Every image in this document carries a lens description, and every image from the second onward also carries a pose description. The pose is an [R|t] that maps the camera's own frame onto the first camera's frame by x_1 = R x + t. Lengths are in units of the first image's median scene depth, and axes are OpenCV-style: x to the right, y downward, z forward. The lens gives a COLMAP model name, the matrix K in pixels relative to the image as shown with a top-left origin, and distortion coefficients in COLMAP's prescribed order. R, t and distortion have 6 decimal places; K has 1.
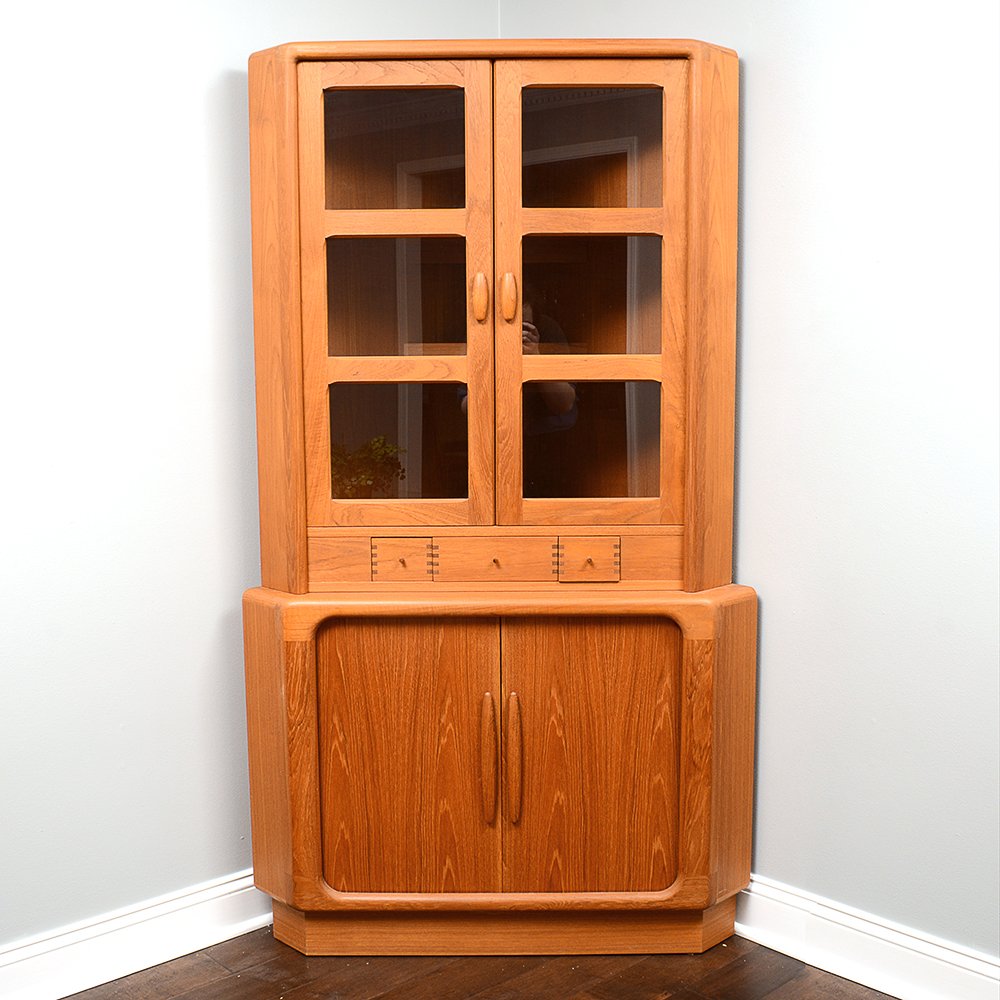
lens RADIAL K [[1247.1, 0, 504.5], [0, 1247.1, 501.4], [0, 0, 1]] dist [-0.086597, 0.000000]
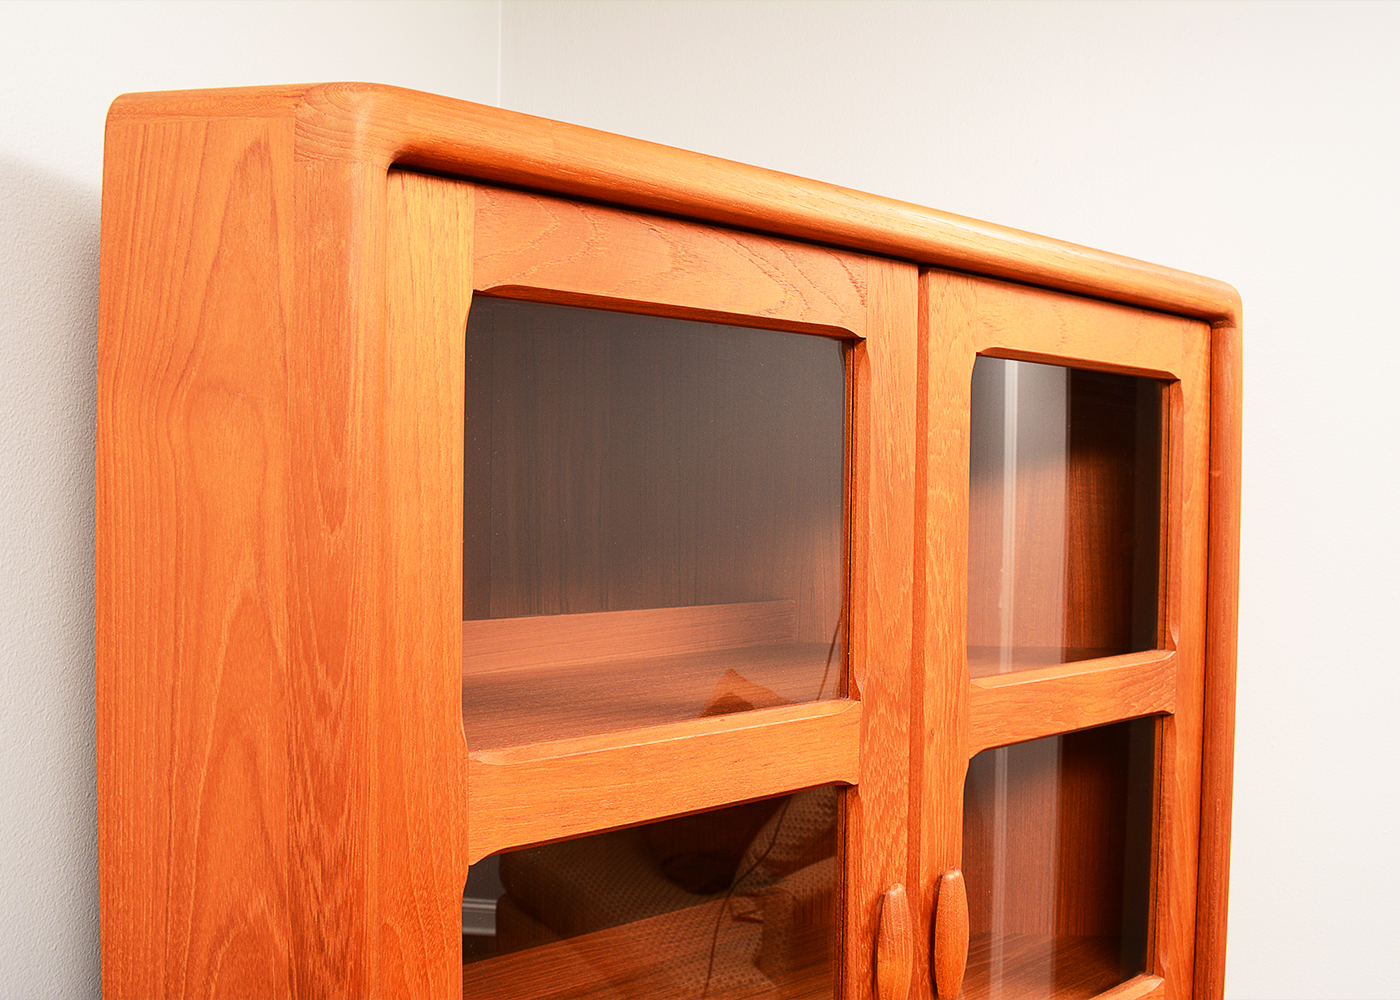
lens RADIAL K [[1168.5, 0, 705.7], [0, 1168.5, 499.4], [0, 0, 1]] dist [-0.087379, 0.014852]
pose [[0.781567, 0.007308, 0.623779, -0.249143], [0.061541, 0.994150, -0.088756, -0.257233], [-0.620779, 0.107757, 0.776545, 0.759002]]
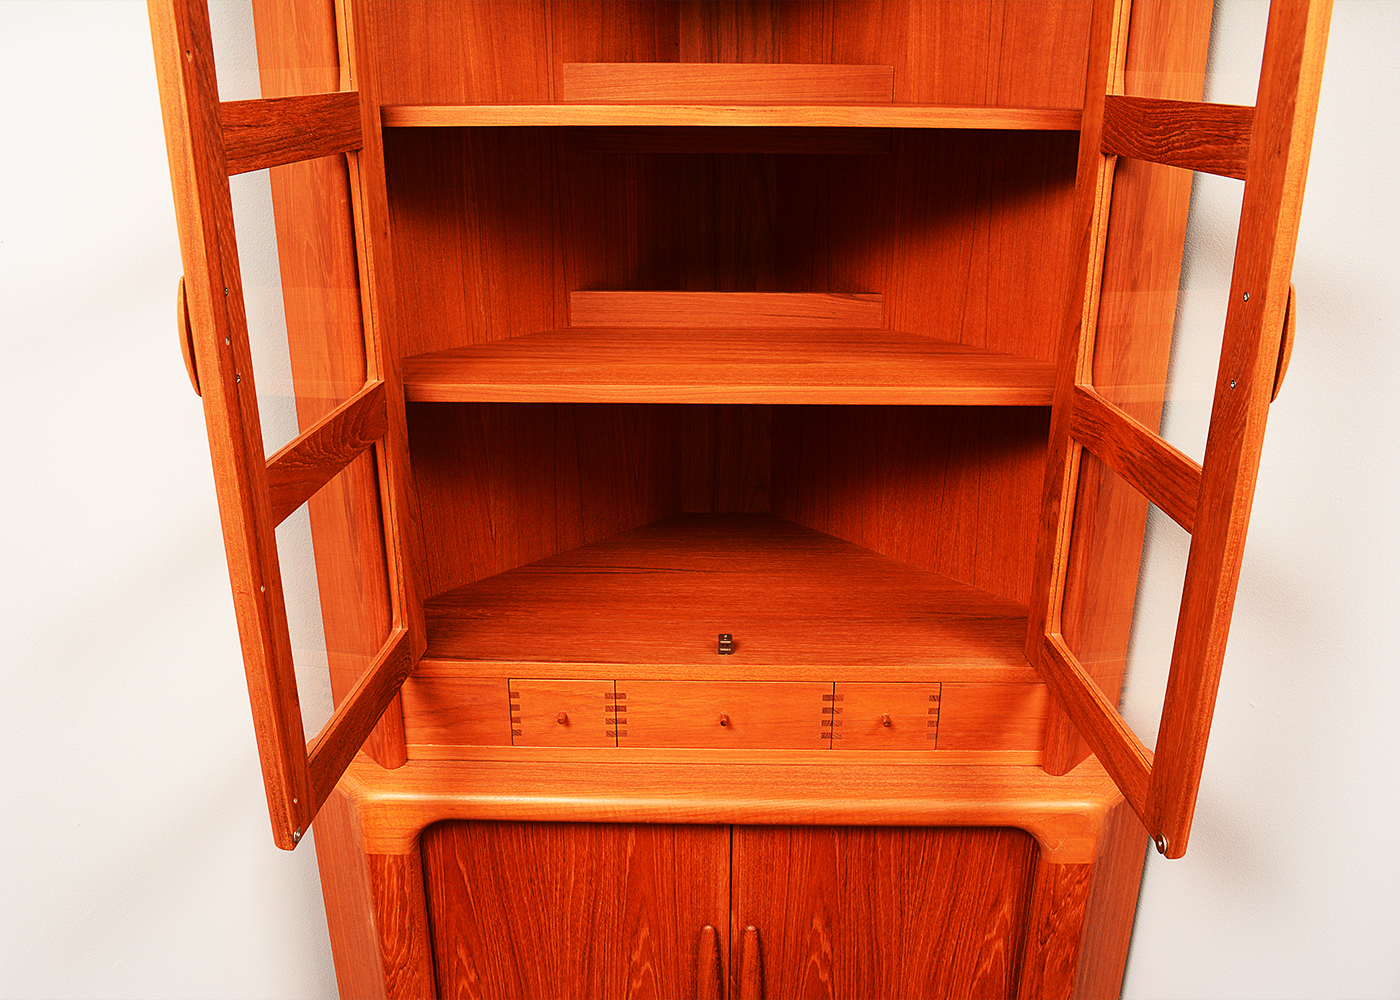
lens RADIAL K [[1168.5, 0, 705.4], [0, 1168.5, 496.3], [0, 0, 1]] dist [-0.087379, 0.014852]
pose [[0.999920, 0.011355, -0.005610, -0.014250], [-0.009788, 0.973925, 0.226660, -0.176957], [0.008037, -0.226587, 0.973958, 0.498794]]
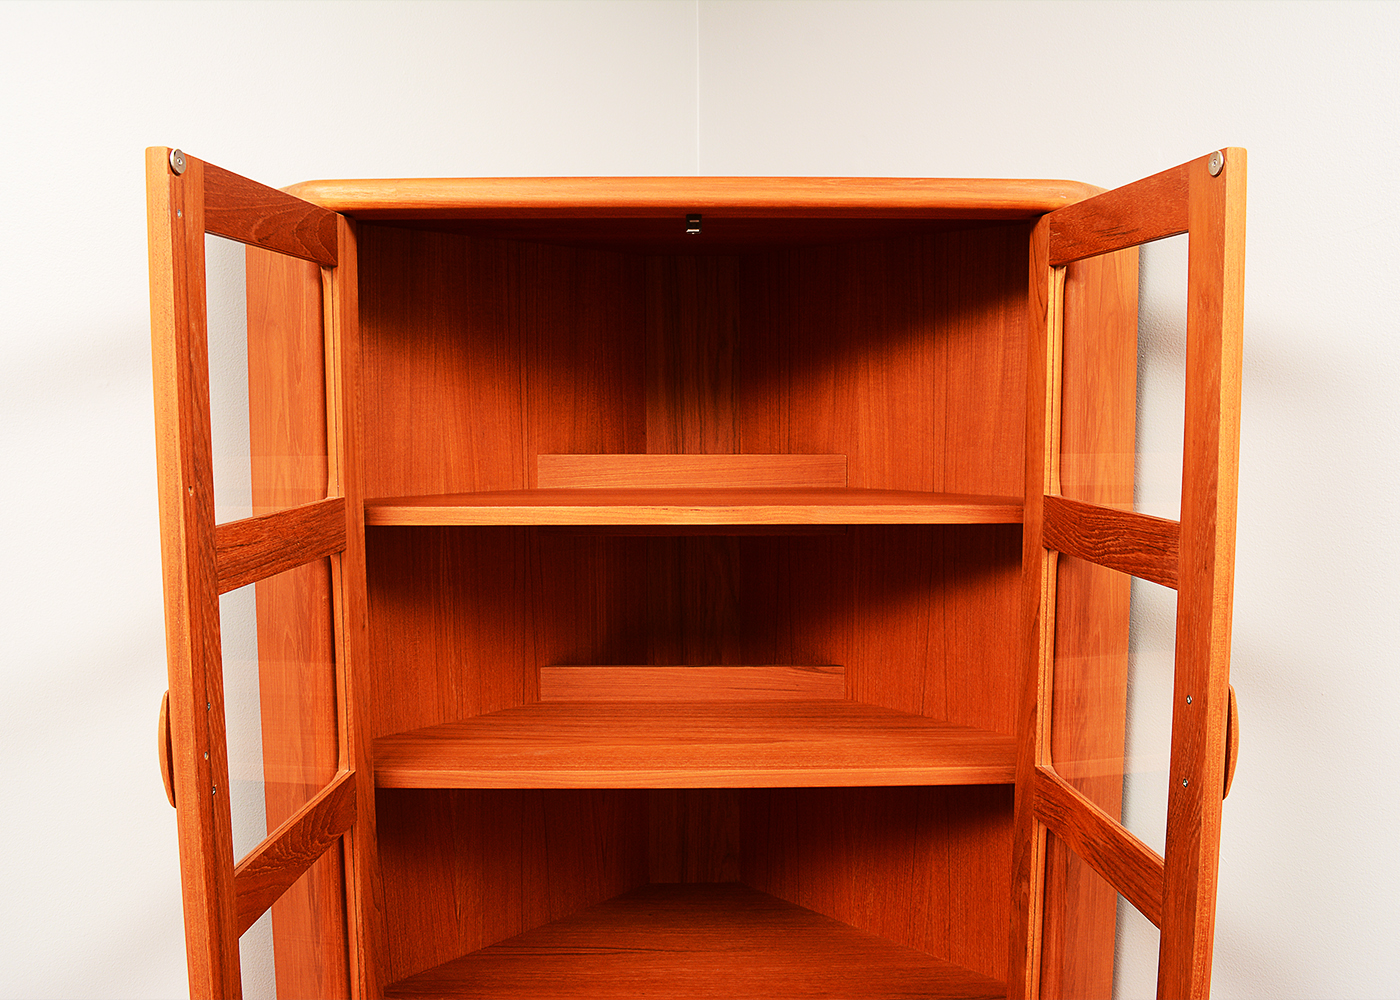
lens RADIAL K [[1168.5, 0, 702.5], [0, 1168.5, 494.9], [0, 0, 1]] dist [-0.087379, 0.014852]
pose [[0.999817, 0.002456, 0.018950, -0.014821], [-0.001648, 0.999094, -0.042522, -0.208488], [-0.019038, 0.042483, 0.998916, 0.486837]]
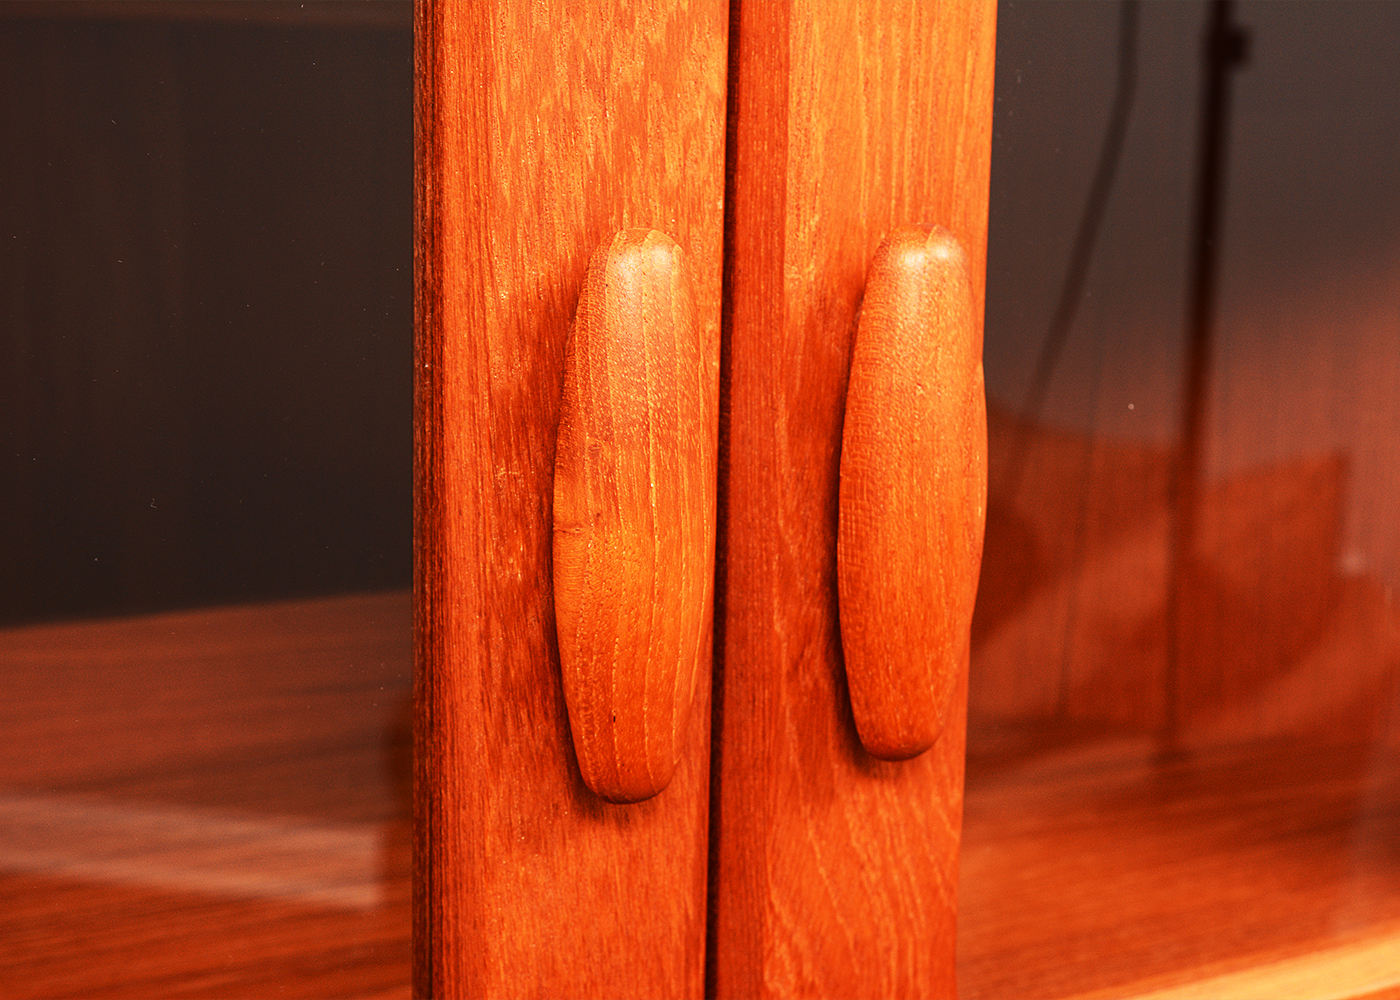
lens RADIAL K [[2377.2, 0, 700.2], [0, 2377.2, 500.0], [0, 0, 1]] dist [-0.034019, 0.000000]
pose [[0.849224, -0.068133, 0.523619, -0.097554], [0.038404, 0.996984, 0.067443, -0.173037], [-0.526635, -0.037165, 0.849279, 0.842197]]
